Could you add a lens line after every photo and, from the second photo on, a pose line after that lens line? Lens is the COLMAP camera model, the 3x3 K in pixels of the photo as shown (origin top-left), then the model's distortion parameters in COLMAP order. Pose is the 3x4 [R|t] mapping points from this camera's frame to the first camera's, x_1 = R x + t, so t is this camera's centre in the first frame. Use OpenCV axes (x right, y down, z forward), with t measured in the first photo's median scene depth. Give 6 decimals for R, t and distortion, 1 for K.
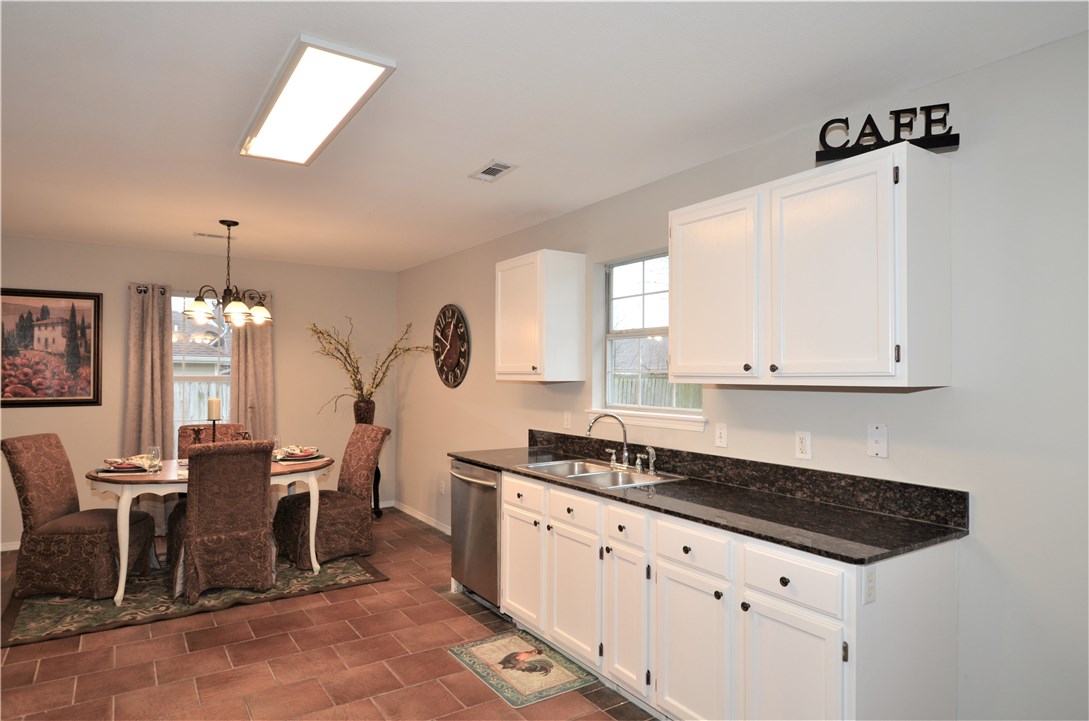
lens RADIAL K [[627.1, 0, 544.5], [0, 627.1, 360.5], [0, 0, 1]] dist [-0.029782, 0.000069]
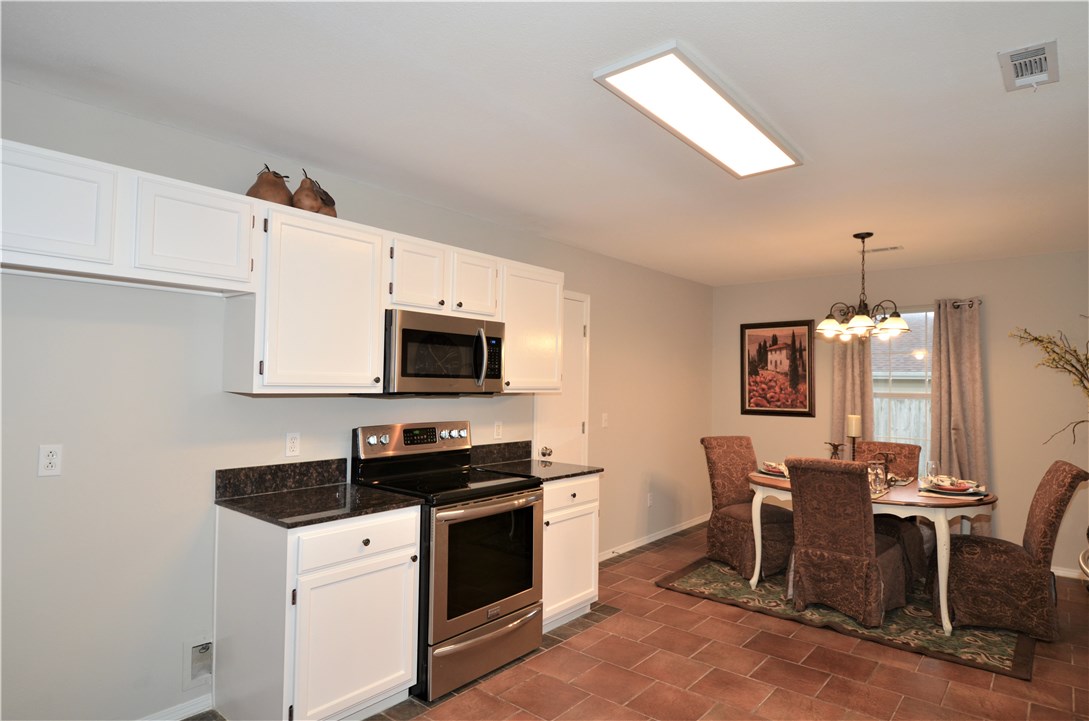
lens RADIAL K [[590.6, 0, 558.4], [0, 590.6, 366.0], [0, 0, 1]] dist [0.023206, -0.028235]
pose [[0.287261, -0.028747, -0.957421, 0.224938], [0.008349, 0.999587, -0.027508, 0.004458], [0.957816, -0.000091, 0.287382, 0.258556]]
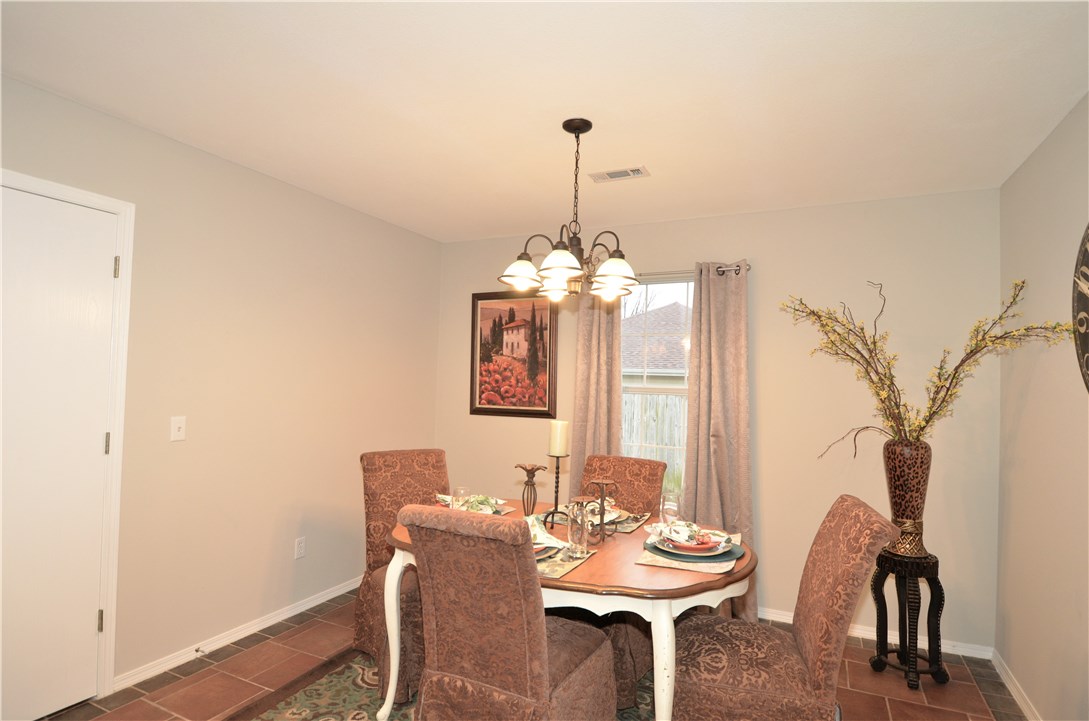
lens RADIAL K [[567.1, 0, 546.4], [0, 567.1, 365.3], [0, 0, 1]] dist [0.025206, -0.032630]
pose [[0.521553, -0.015320, -0.853082, -0.057472], [-0.007231, 0.999724, -0.022374, 0.018350], [0.853189, 0.017838, 0.521298, 0.651324]]
